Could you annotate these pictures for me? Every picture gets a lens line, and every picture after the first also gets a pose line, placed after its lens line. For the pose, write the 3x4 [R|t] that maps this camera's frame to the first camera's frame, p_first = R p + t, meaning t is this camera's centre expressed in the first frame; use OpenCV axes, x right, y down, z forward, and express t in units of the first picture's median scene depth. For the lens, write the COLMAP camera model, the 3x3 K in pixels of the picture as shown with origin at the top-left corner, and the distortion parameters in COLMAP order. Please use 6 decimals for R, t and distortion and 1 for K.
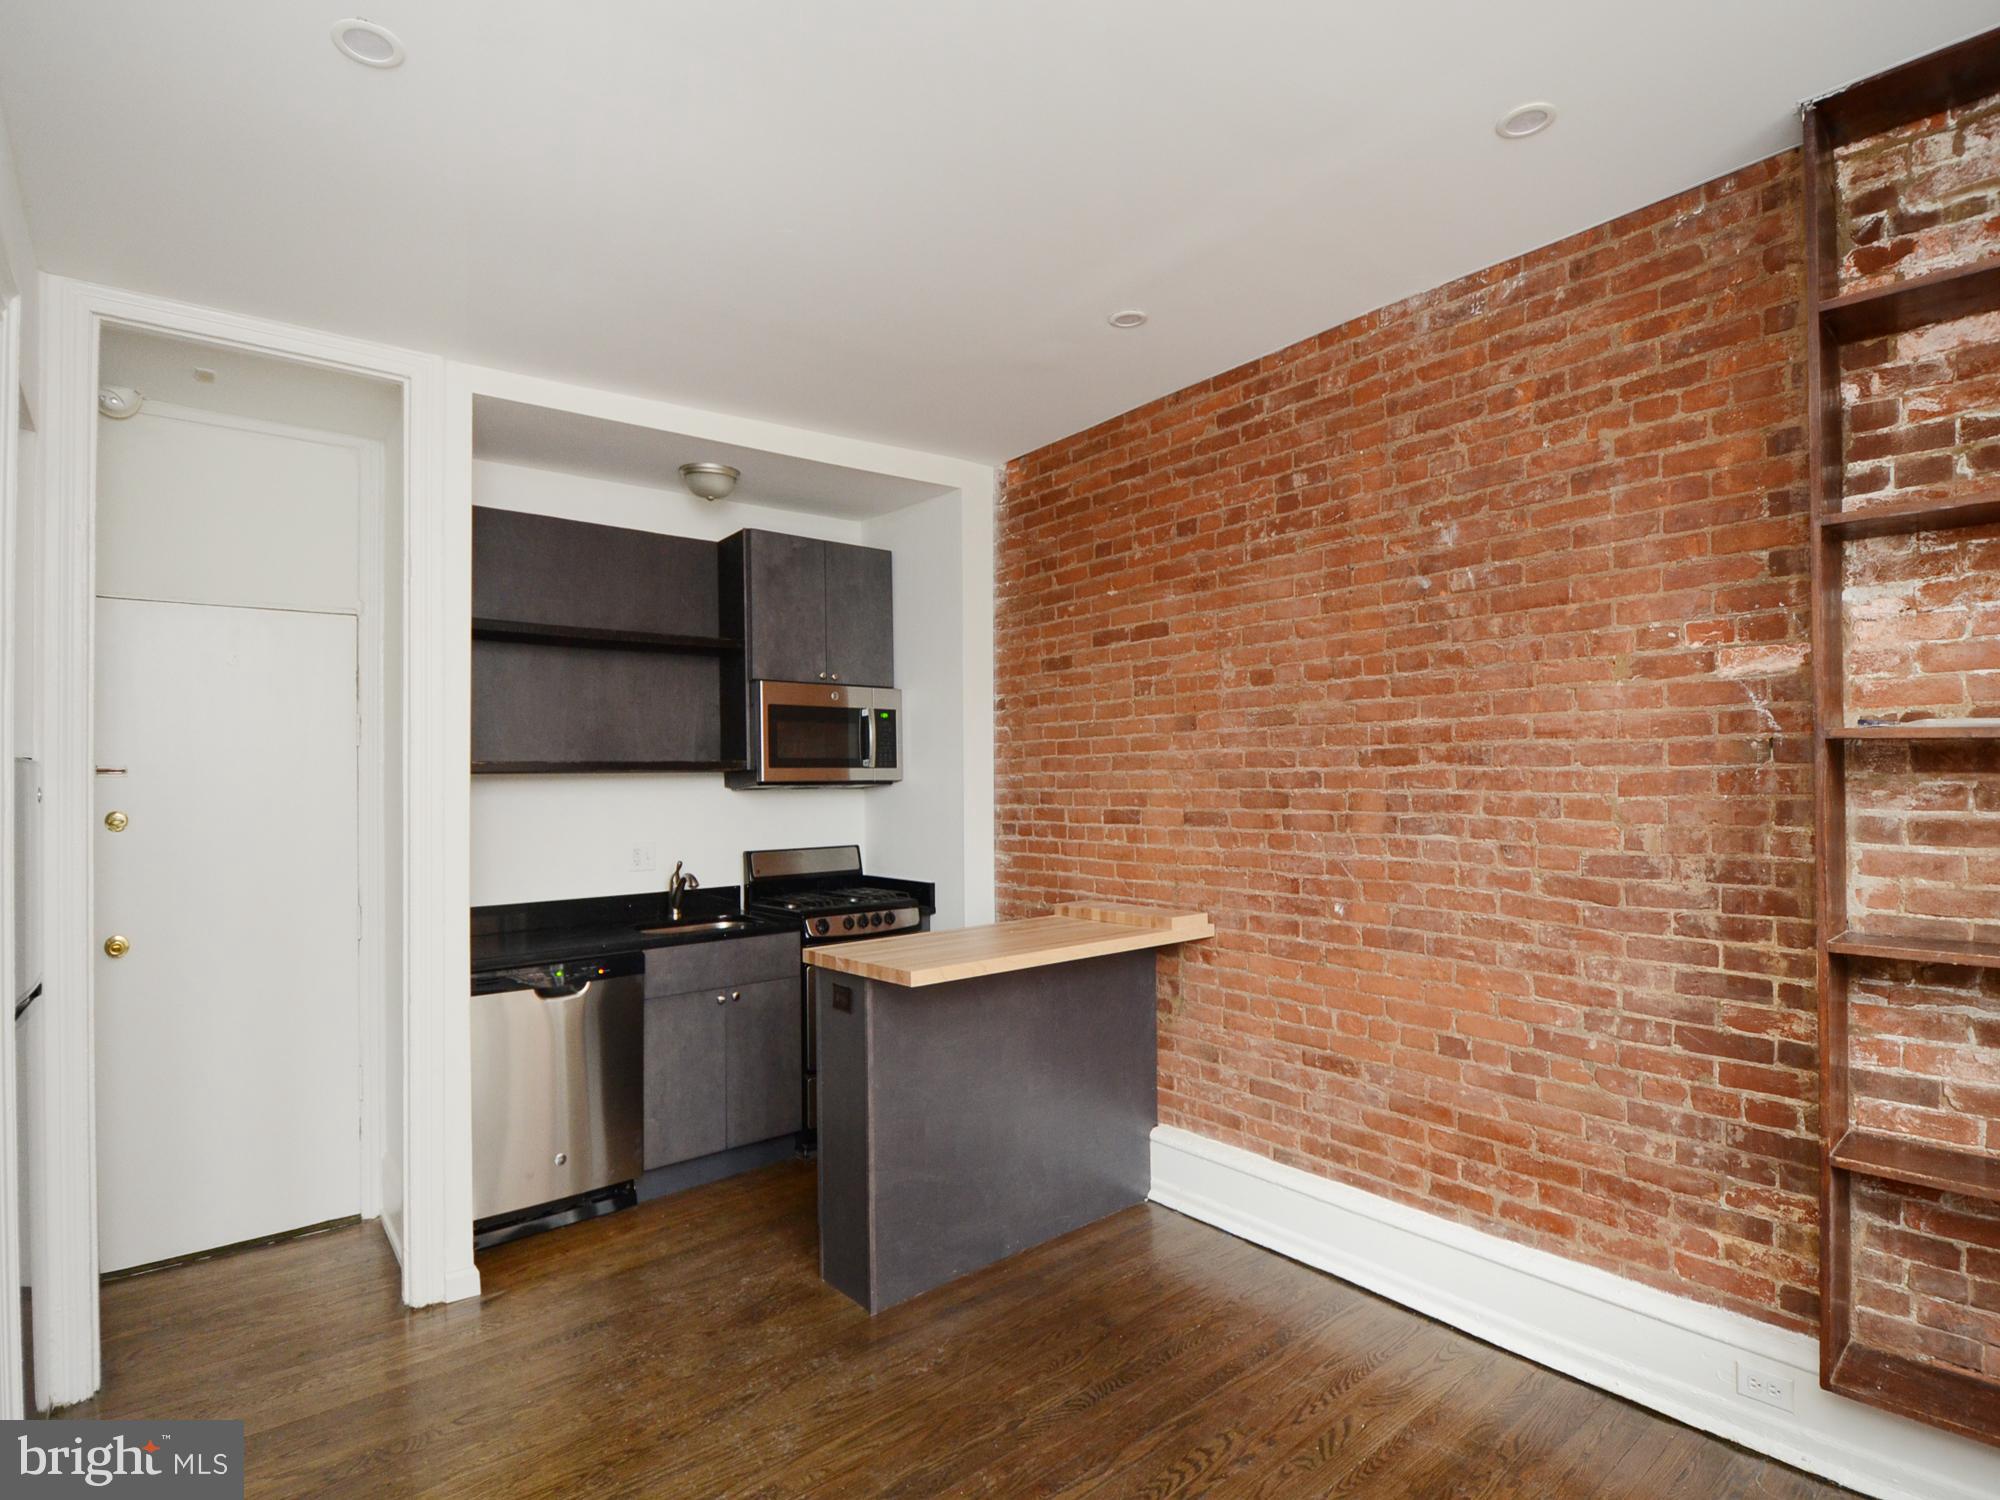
lens RADIAL K [[1056.6, 0, 990.0], [0, 1056.6, 785.0], [0, 0, 1]] dist [0.038838, -0.032423]
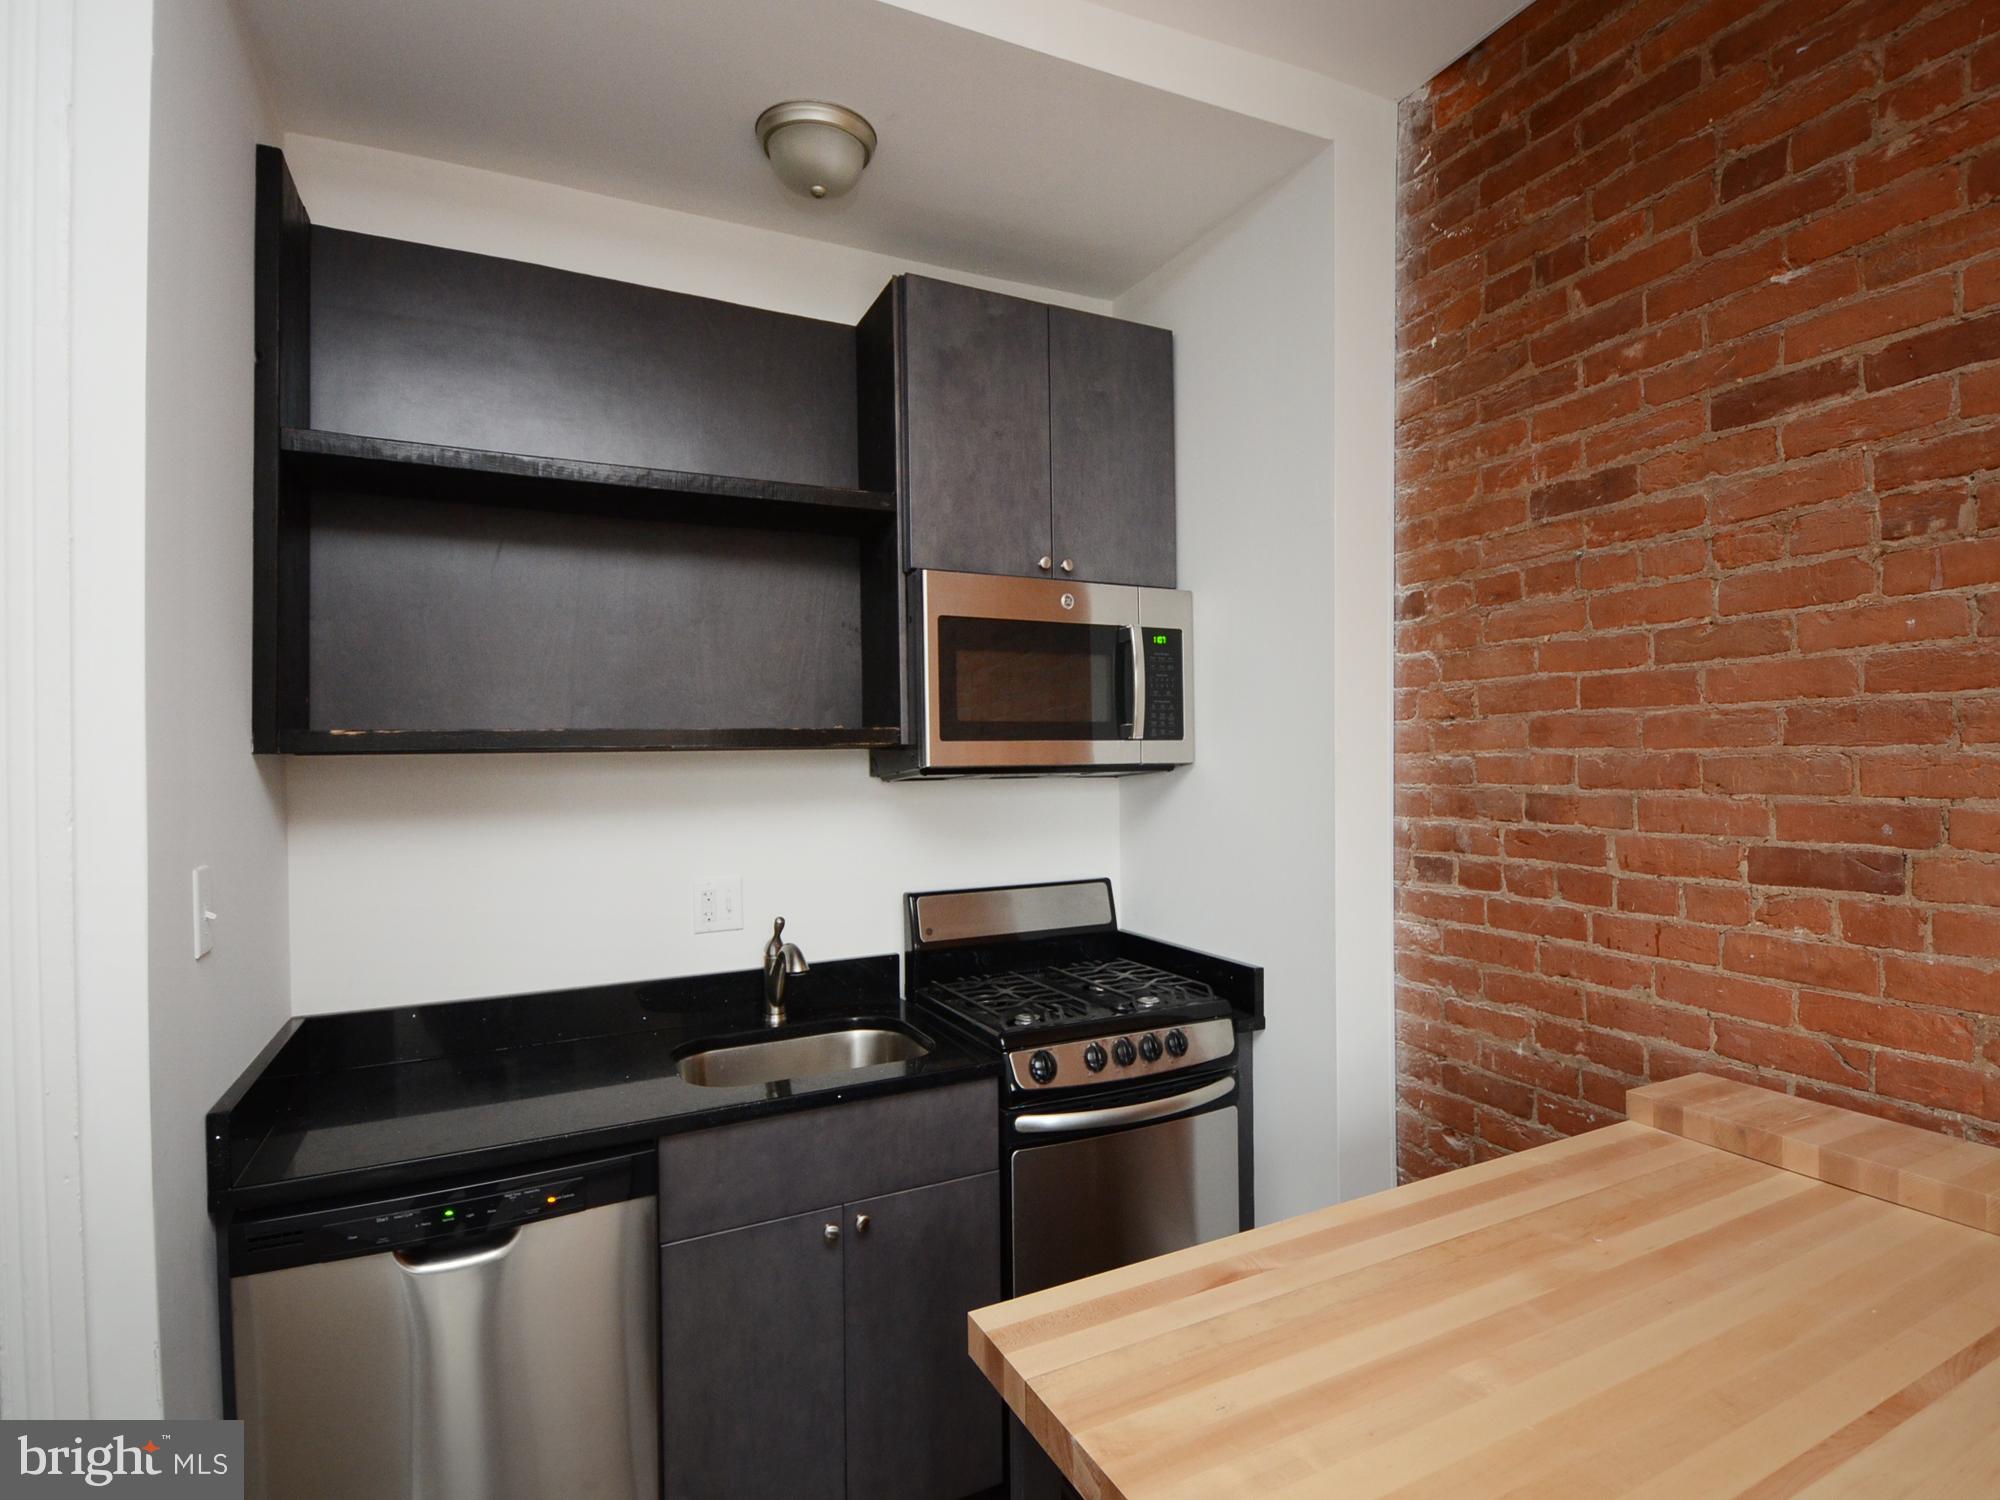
lens RADIAL K [[1035.7, 0, 1027.6], [0, 1035.7, 771.5], [0, 0, 1]] dist [0.000520, -0.000325]
pose [[0.981905, -0.000262, -0.189374, -0.072712], [0.003756, 0.999829, 0.018090, -0.010930], [0.189337, -0.018474, 0.981738, 0.521128]]
